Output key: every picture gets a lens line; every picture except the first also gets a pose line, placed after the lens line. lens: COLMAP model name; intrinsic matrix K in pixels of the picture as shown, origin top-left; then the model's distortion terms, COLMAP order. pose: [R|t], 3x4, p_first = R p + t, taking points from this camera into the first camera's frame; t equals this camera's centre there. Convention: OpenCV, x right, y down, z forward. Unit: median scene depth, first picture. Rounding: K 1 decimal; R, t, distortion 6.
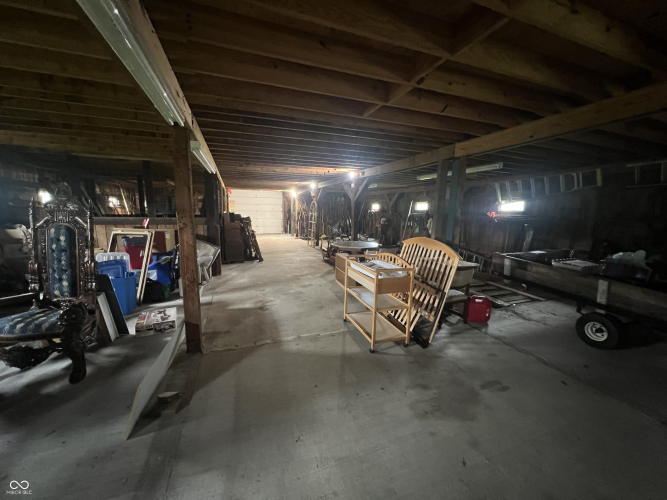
lens RADIAL K [[270.5, 0, 333.5], [0, 270.5, 250.0], [0, 0, 1]] dist [0.000408, 0.000064]
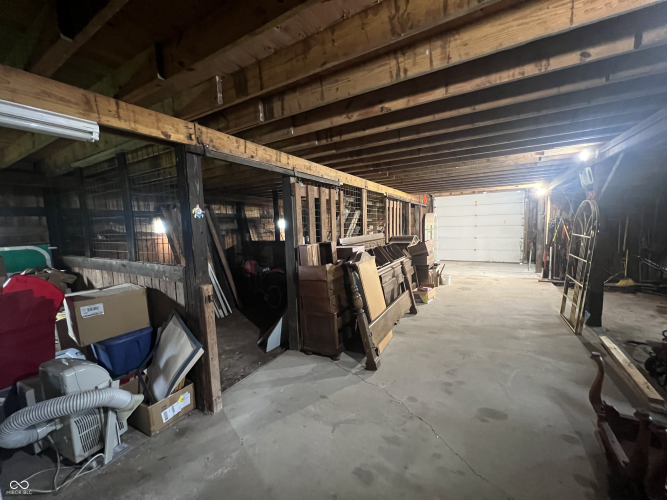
lens RADIAL K [[270.5, 0, 333.5], [0, 270.5, 250.0], [0, 0, 1]] dist [0.000408, 0.000064]
pose [[0.656943, 0.011379, -0.753855, -0.015488], [-0.057793, 0.997704, -0.035304, -0.056214], [0.751722, 0.066761, 0.656092, 0.394044]]
